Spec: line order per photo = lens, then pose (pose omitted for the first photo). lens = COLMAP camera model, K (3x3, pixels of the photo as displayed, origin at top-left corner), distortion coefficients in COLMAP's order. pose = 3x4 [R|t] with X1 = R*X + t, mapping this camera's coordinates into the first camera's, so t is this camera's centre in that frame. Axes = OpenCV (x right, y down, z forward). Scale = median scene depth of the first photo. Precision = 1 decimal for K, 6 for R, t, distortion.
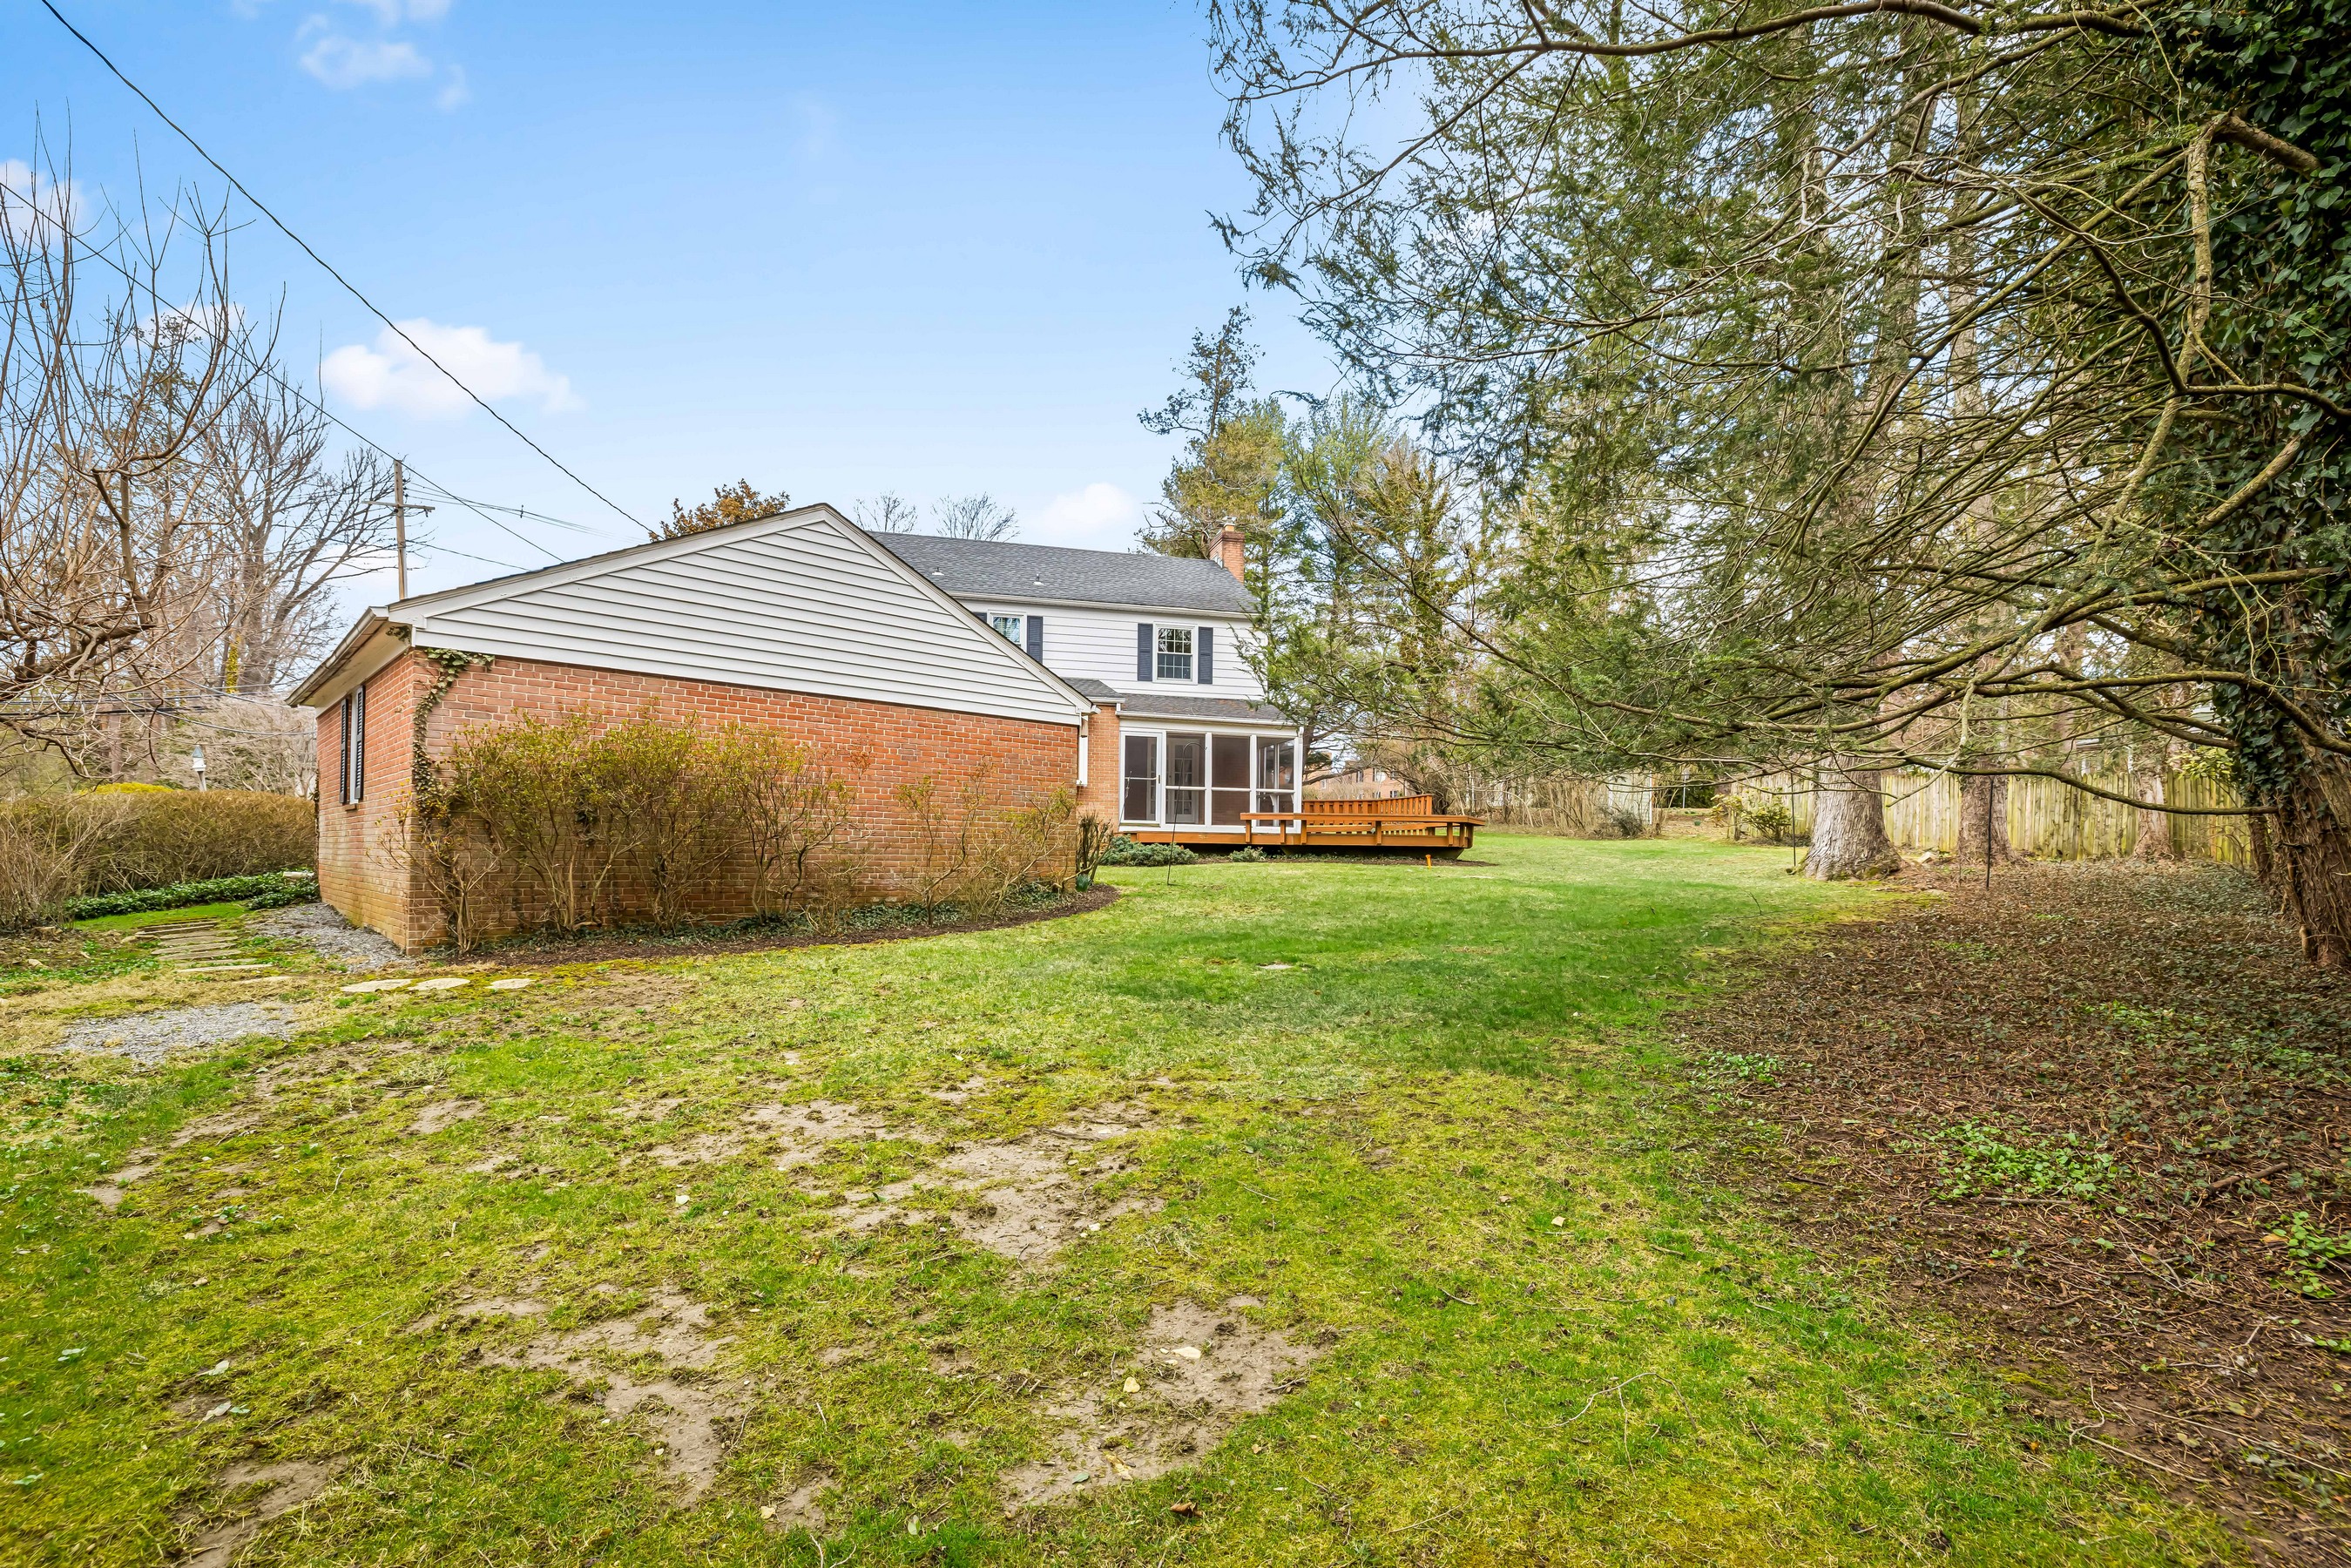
lens RADIAL K [[1025.7, 0, 1163.2], [0, 1025.7, 785.1], [0, 0, 1]] dist [-0.005619, -0.000522]
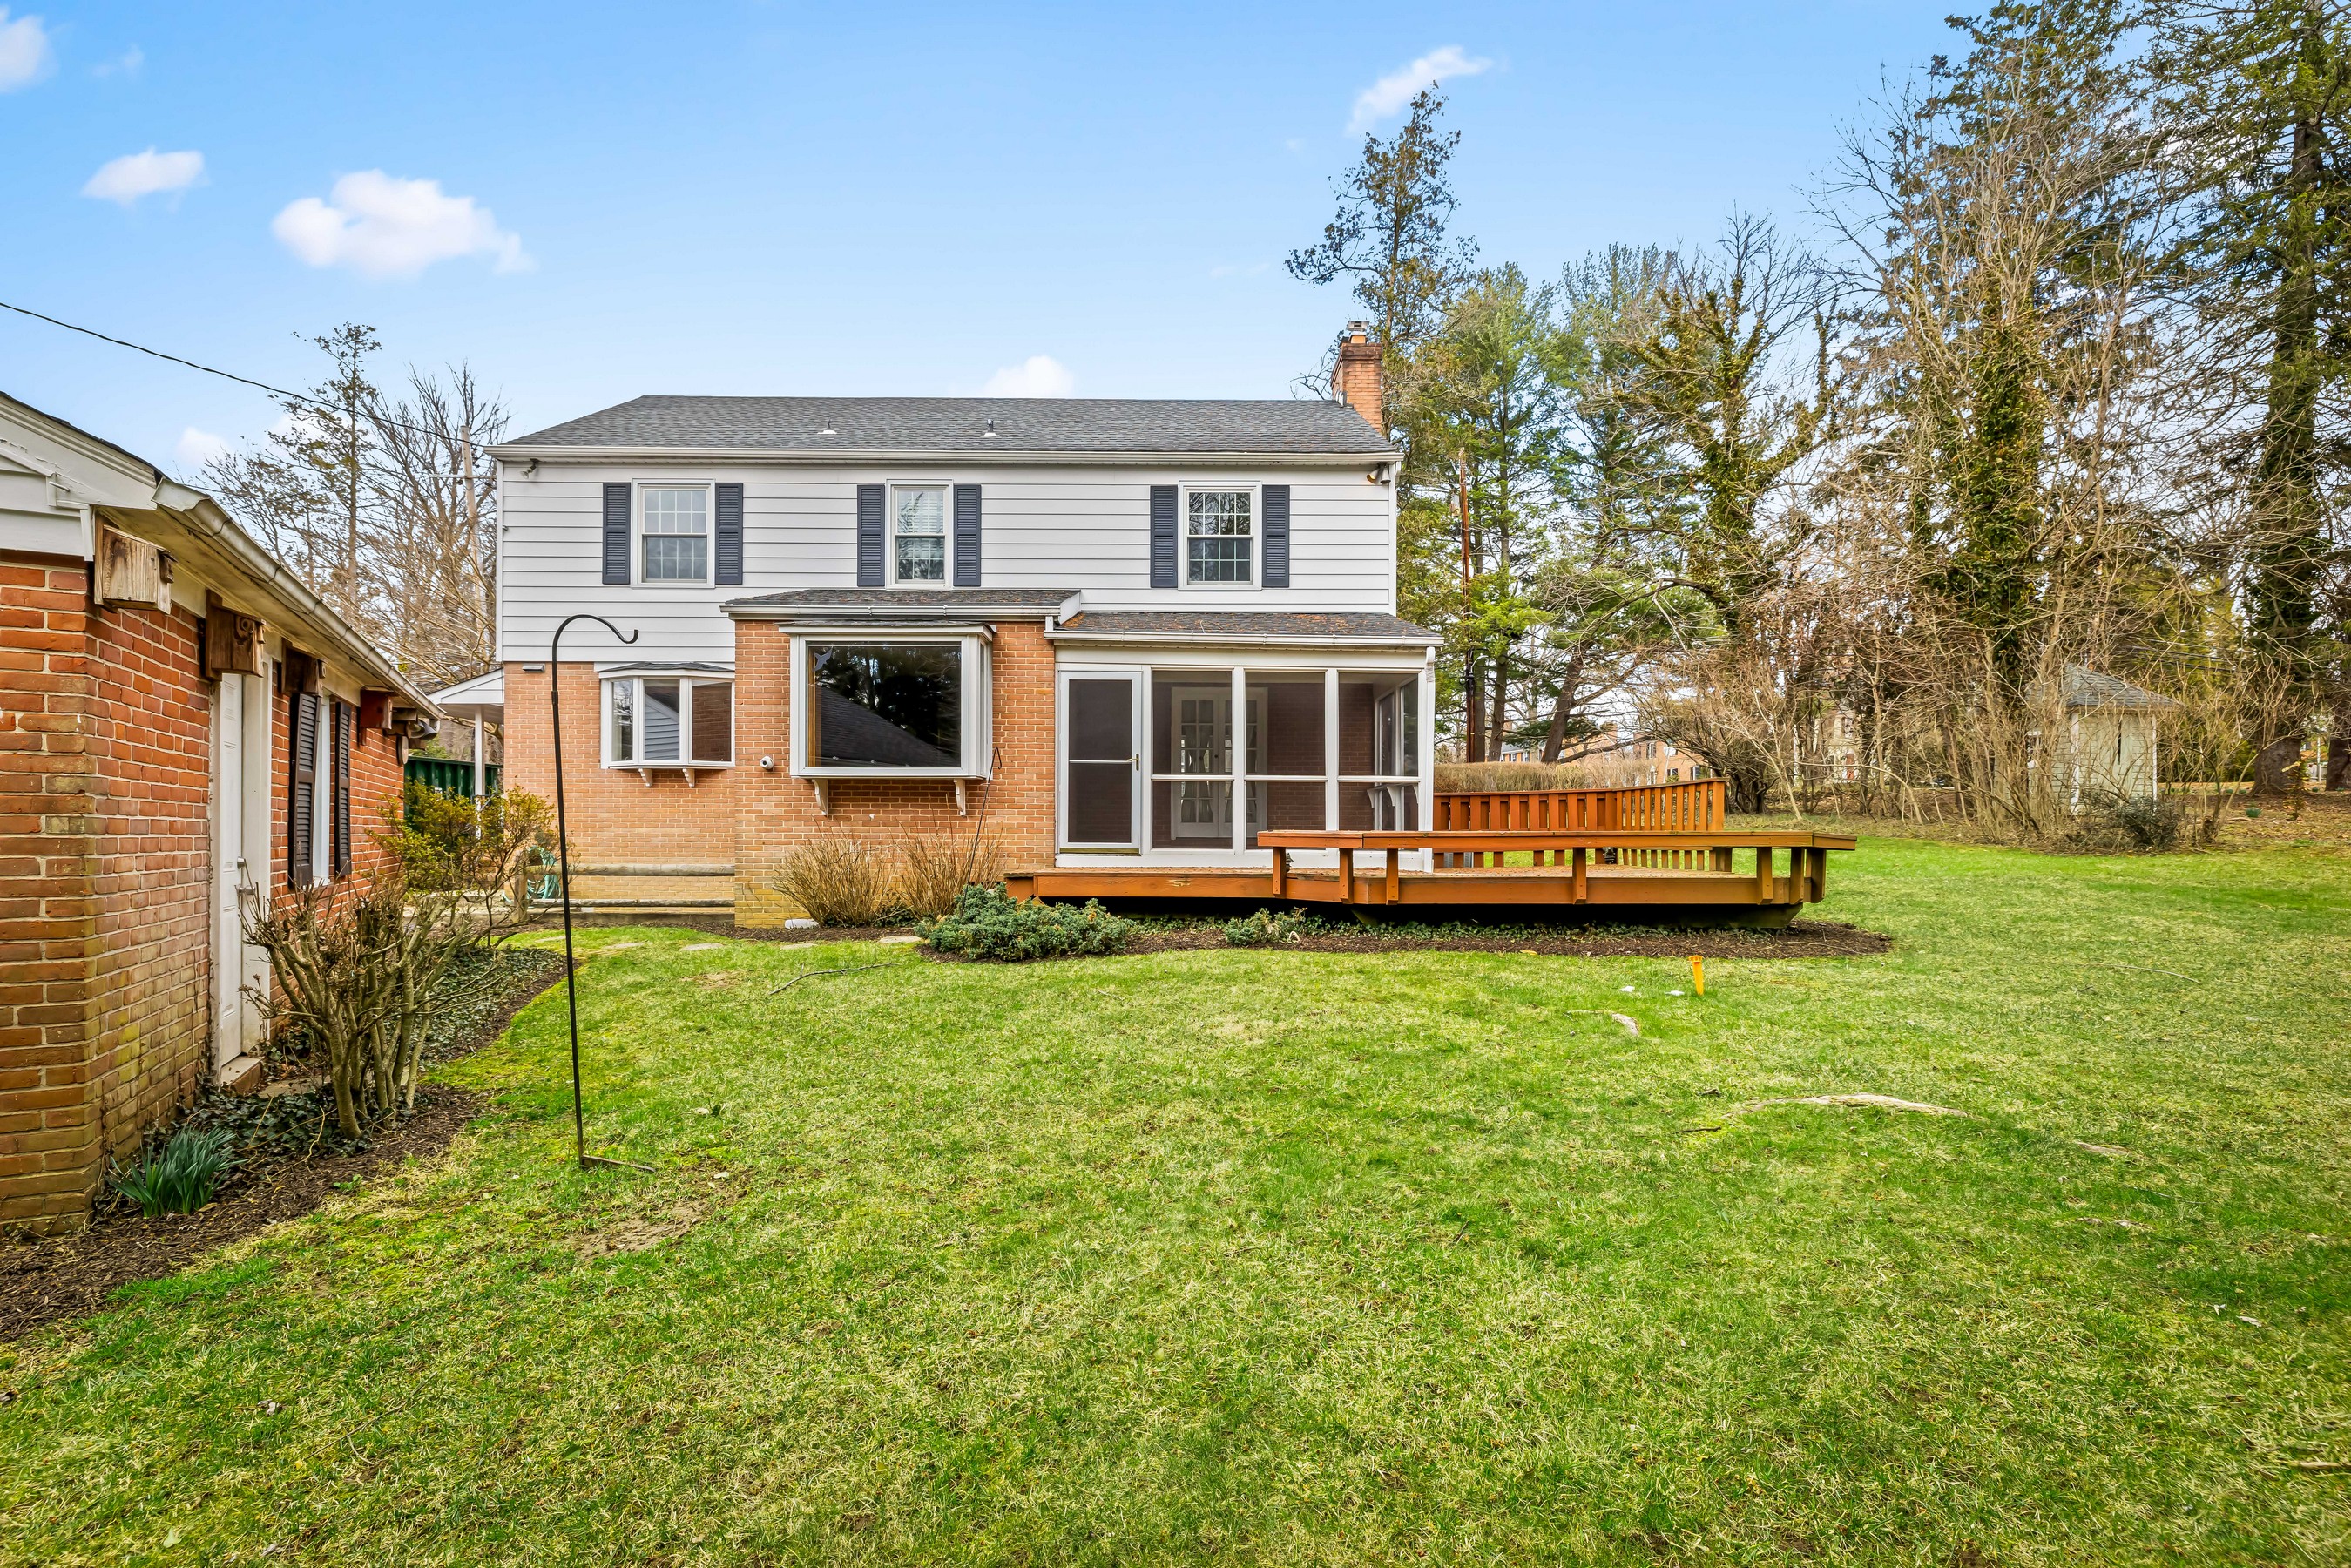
lens RADIAL K [[1025.7, 0, 1195.2], [0, 1025.7, 792.6], [0, 0, 1]] dist [-0.005619, -0.000522]
pose [[0.970773, -0.020316, -0.239138, 0.130394], [0.025168, 0.999534, 0.017255, 0.001117], [0.238676, -0.022769, 0.970832, 0.456333]]
